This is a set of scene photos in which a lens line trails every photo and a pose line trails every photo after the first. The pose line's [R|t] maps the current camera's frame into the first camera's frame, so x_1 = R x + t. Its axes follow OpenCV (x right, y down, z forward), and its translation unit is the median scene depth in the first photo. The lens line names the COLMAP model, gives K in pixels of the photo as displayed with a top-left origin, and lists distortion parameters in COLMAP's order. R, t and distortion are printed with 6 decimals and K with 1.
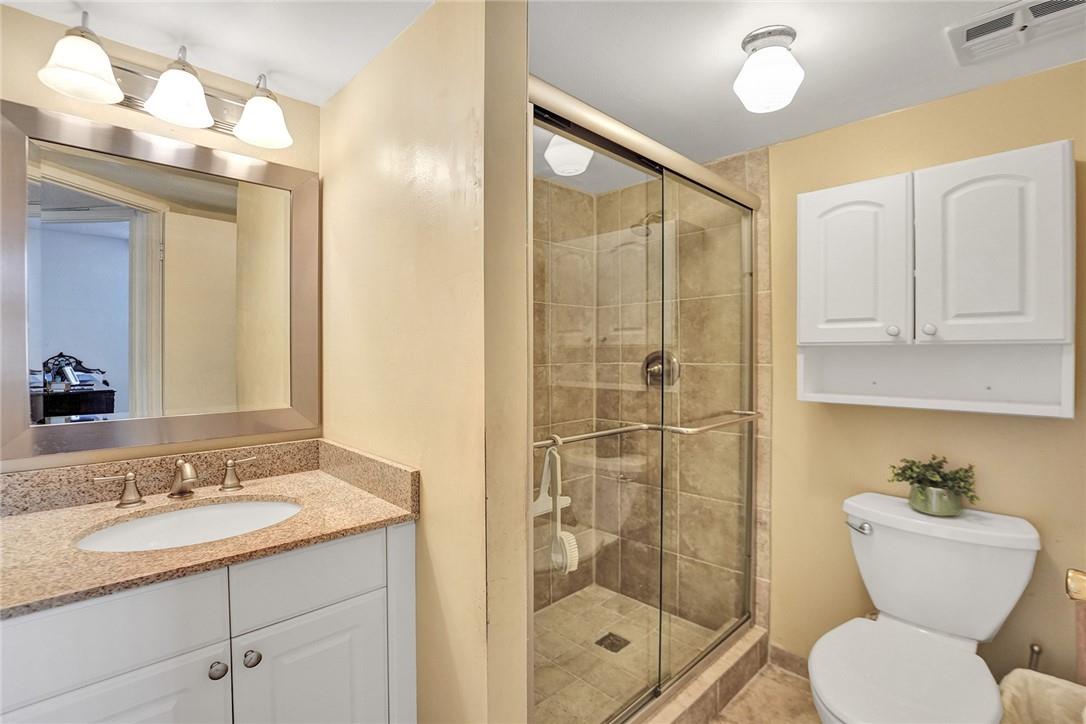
lens RADIAL K [[508.5, 0, 543.8], [0, 508.5, 356.2], [0, 0, 1]] dist [-0.022408, 0.000843]
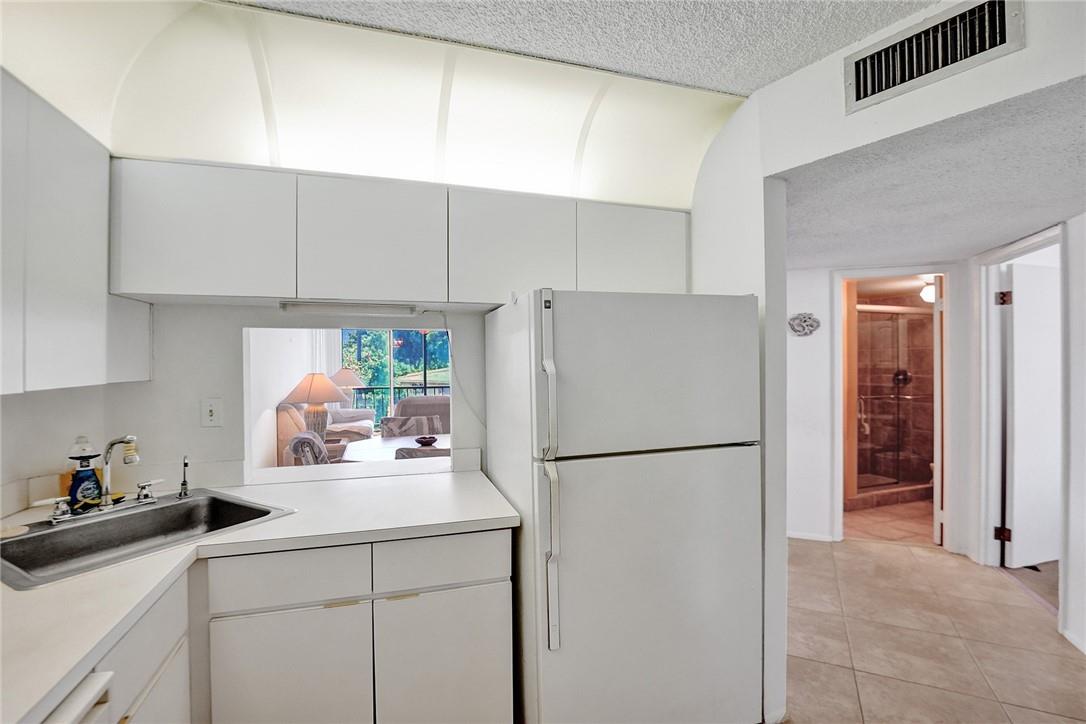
lens RADIAL K [[508.5, 0, 543.0], [0, 508.5, 363.3], [0, 0, 1]] dist [-0.022408, 0.000843]
pose [[0.904074, -0.003752, -0.427359, -0.287593], [-0.001179, 0.999936, -0.011273, -0.013212], [0.427374, 0.010695, 0.904012, -1.867867]]
